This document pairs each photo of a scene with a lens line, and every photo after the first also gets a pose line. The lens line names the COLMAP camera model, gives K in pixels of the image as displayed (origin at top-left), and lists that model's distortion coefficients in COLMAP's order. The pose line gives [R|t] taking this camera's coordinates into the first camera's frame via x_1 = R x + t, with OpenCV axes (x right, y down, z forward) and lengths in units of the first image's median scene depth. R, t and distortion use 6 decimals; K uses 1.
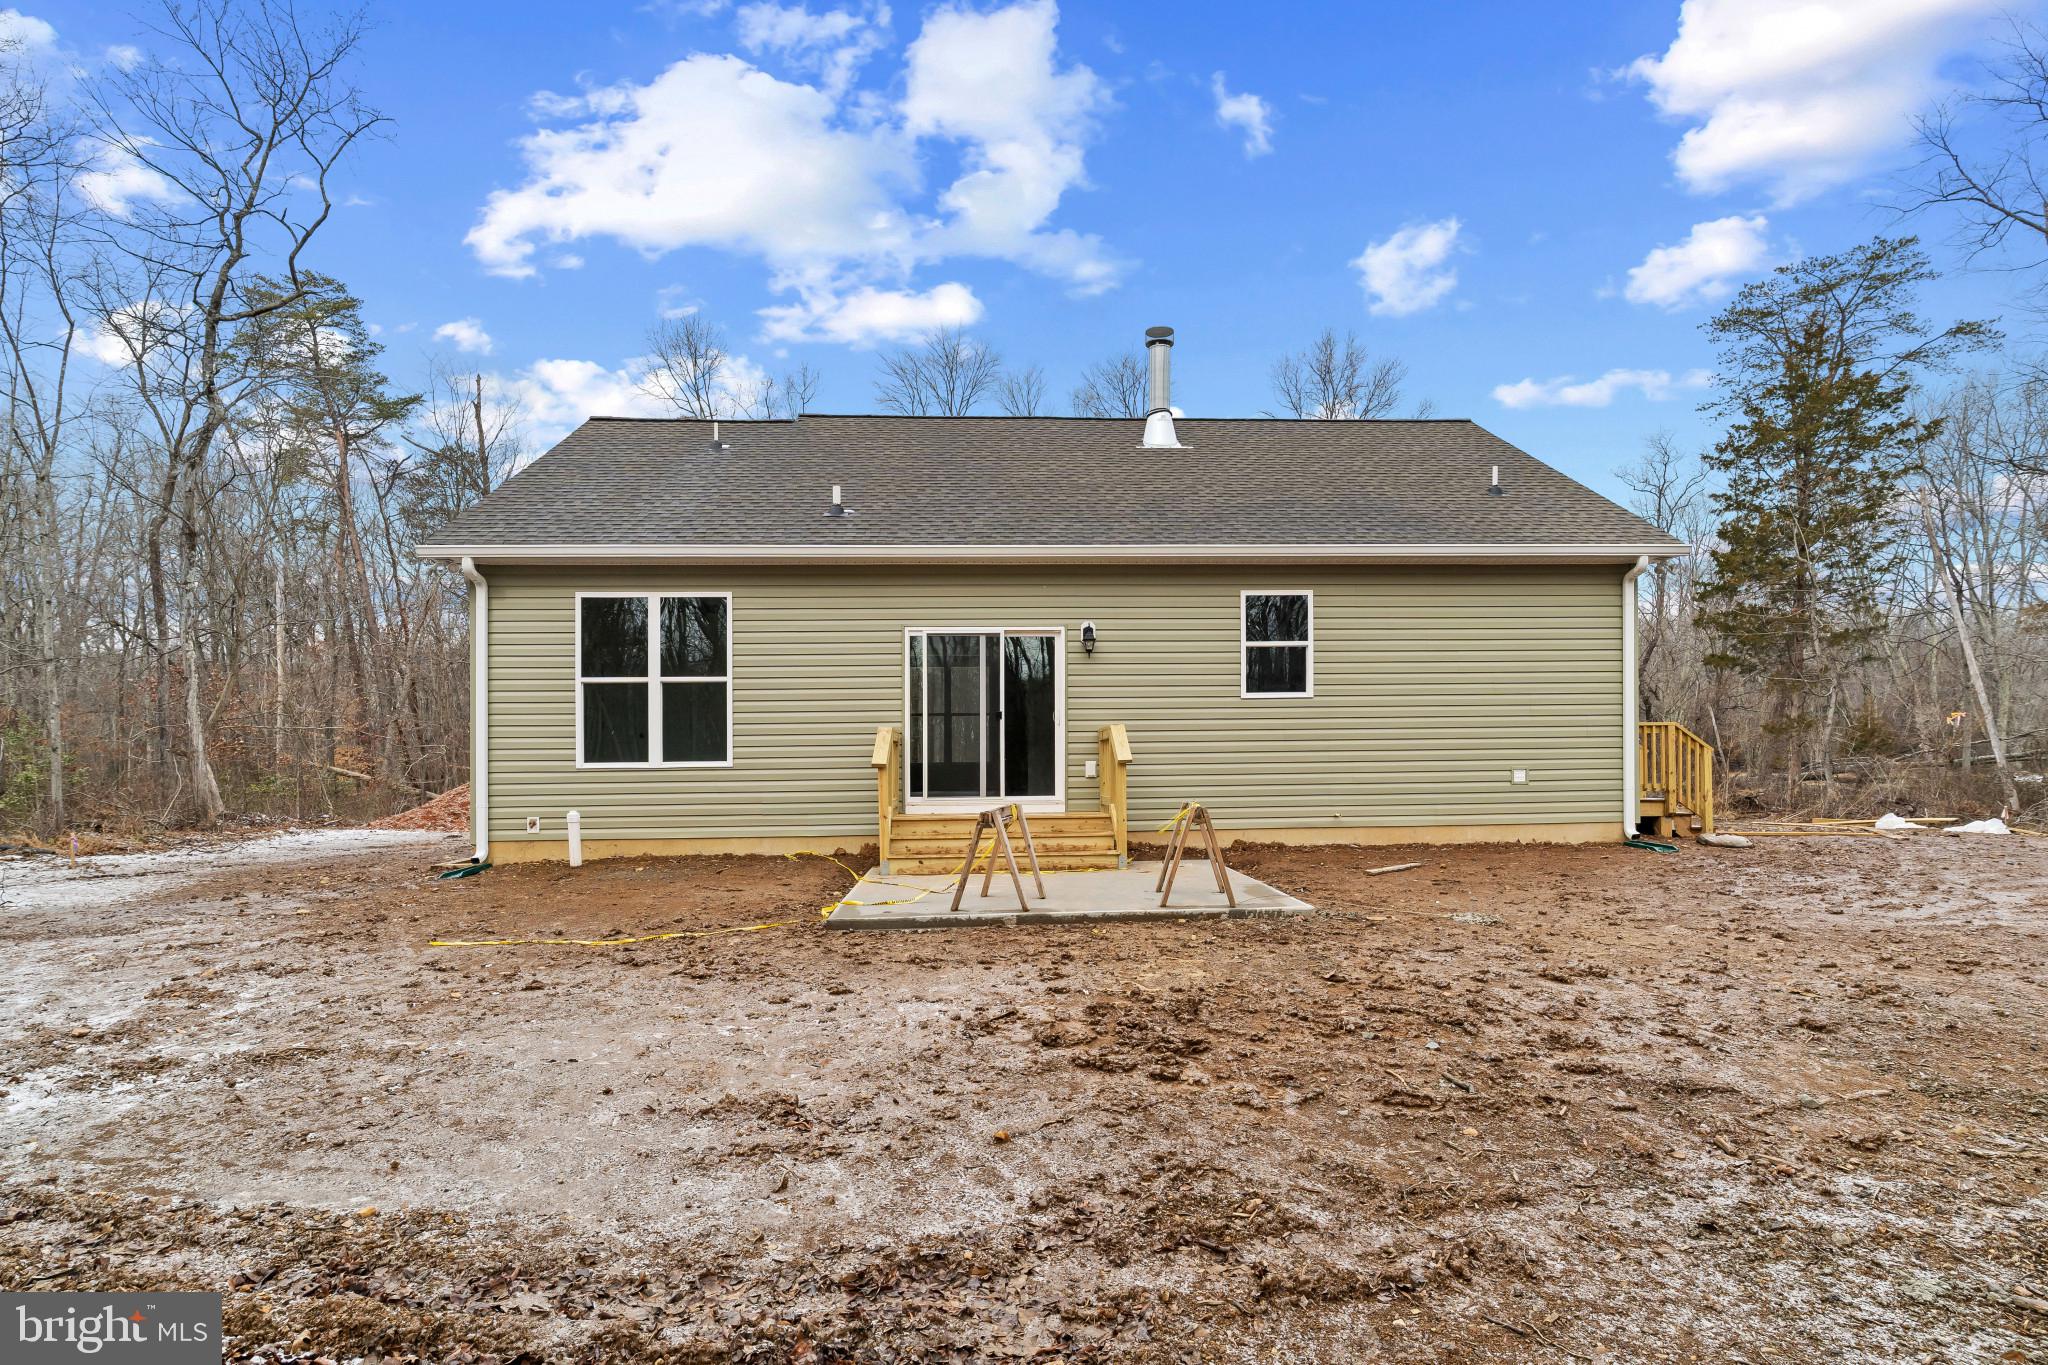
lens RADIAL K [[986.5, 0, 1006.2], [0, 986.5, 690.0], [0, 0, 1]] dist [-0.002766, -0.000773]
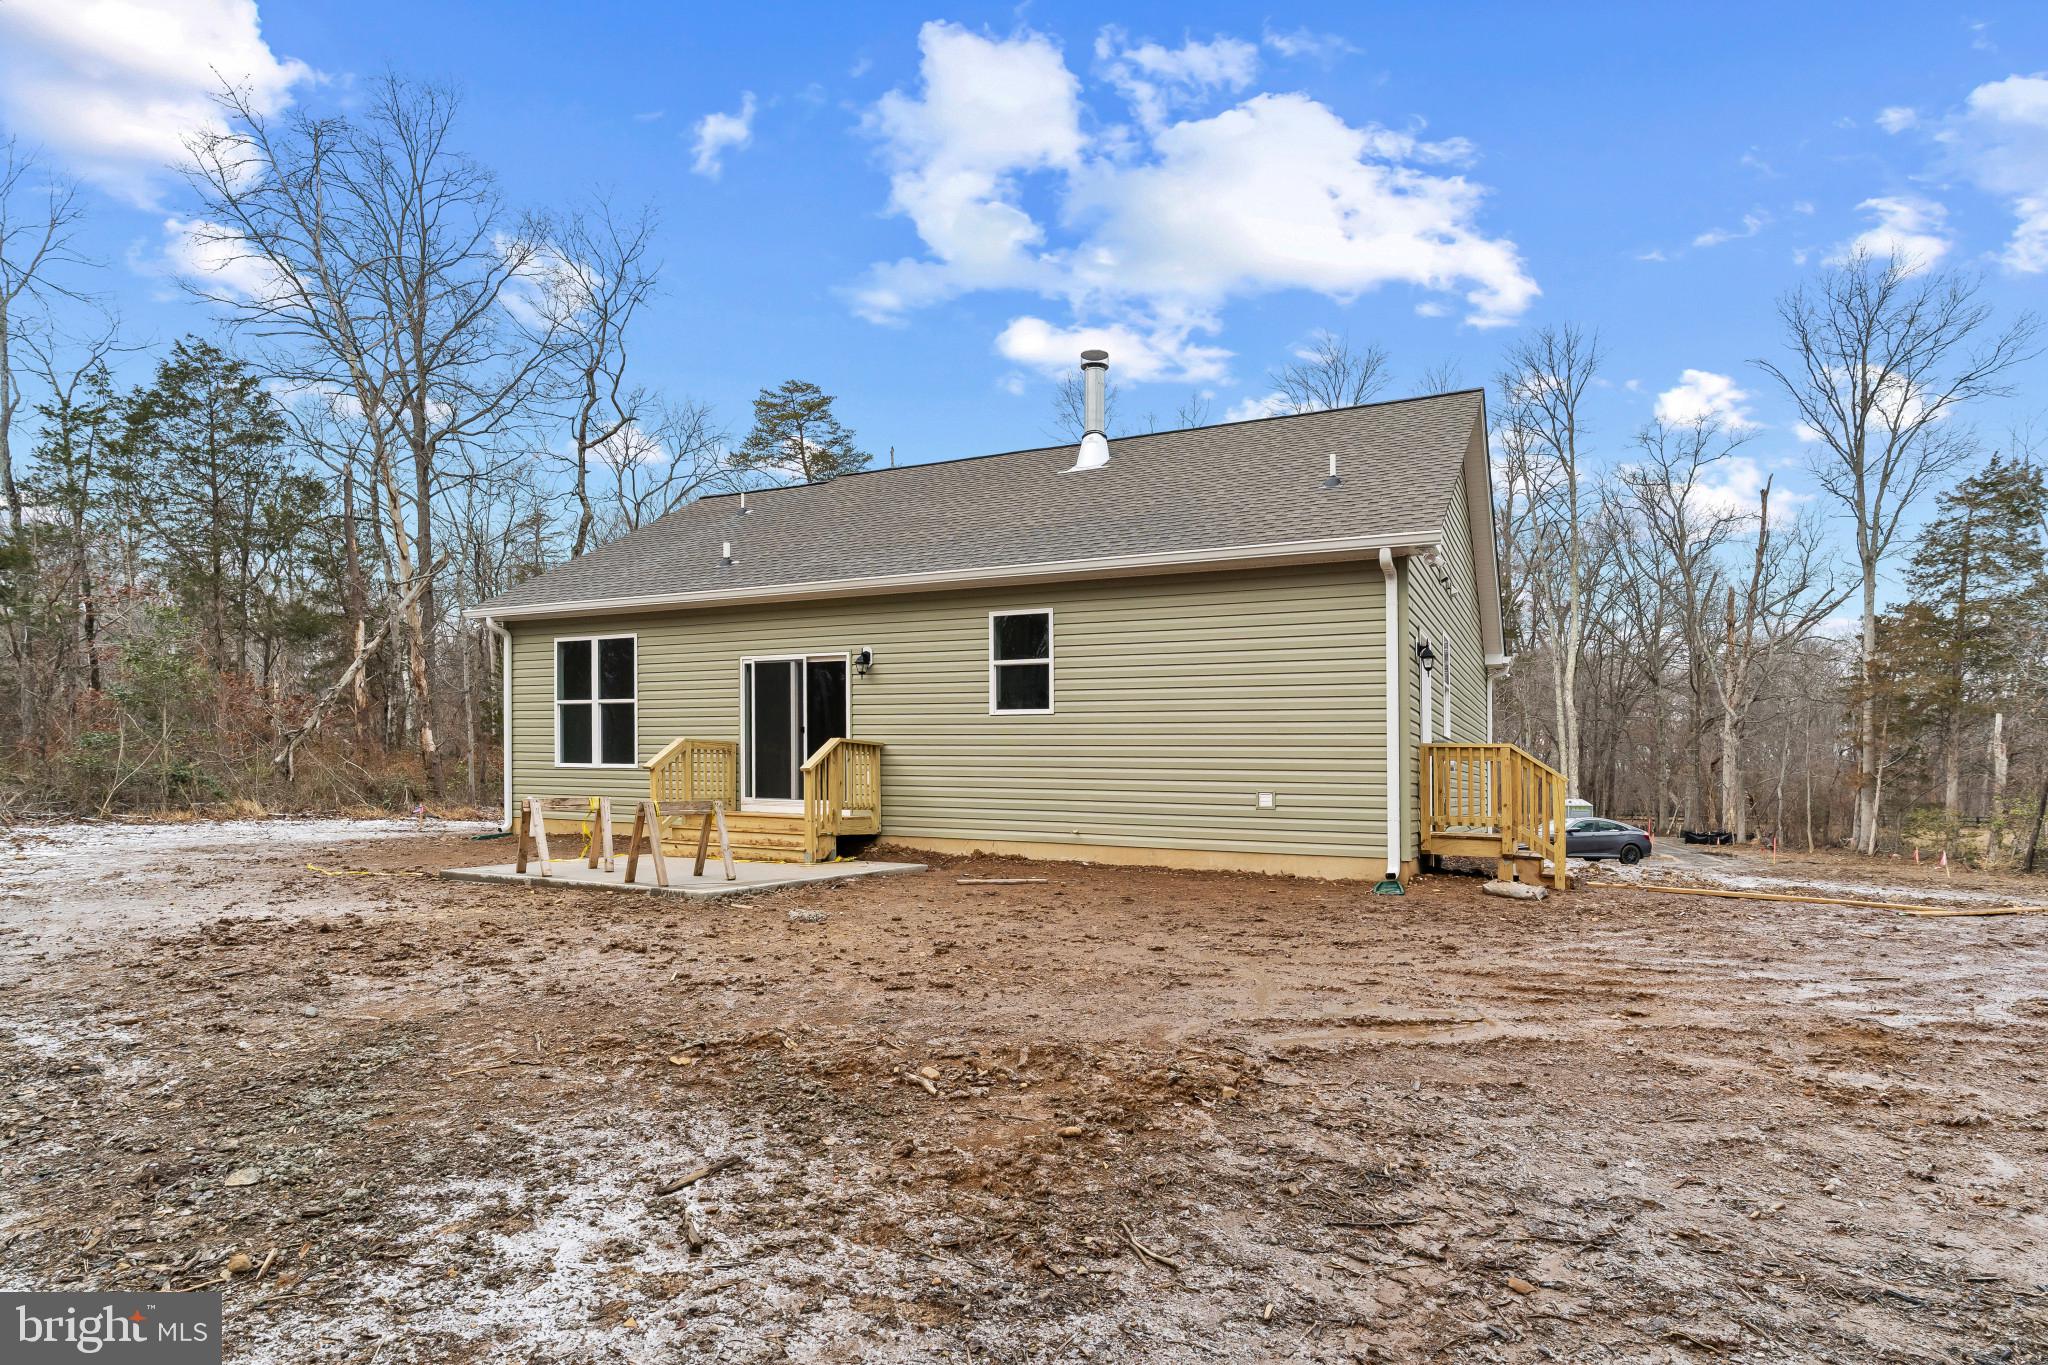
lens RADIAL K [[993.7, 0, 1027.6], [0, 993.7, 700.6], [0, 0, 1]] dist [-0.002442, -0.000278]
pose [[0.881543, -0.008512, -0.472027, 0.778157], [0.003605, 0.999930, -0.011300, 0.005476], [0.472090, 0.008260, 0.881512, 0.092343]]
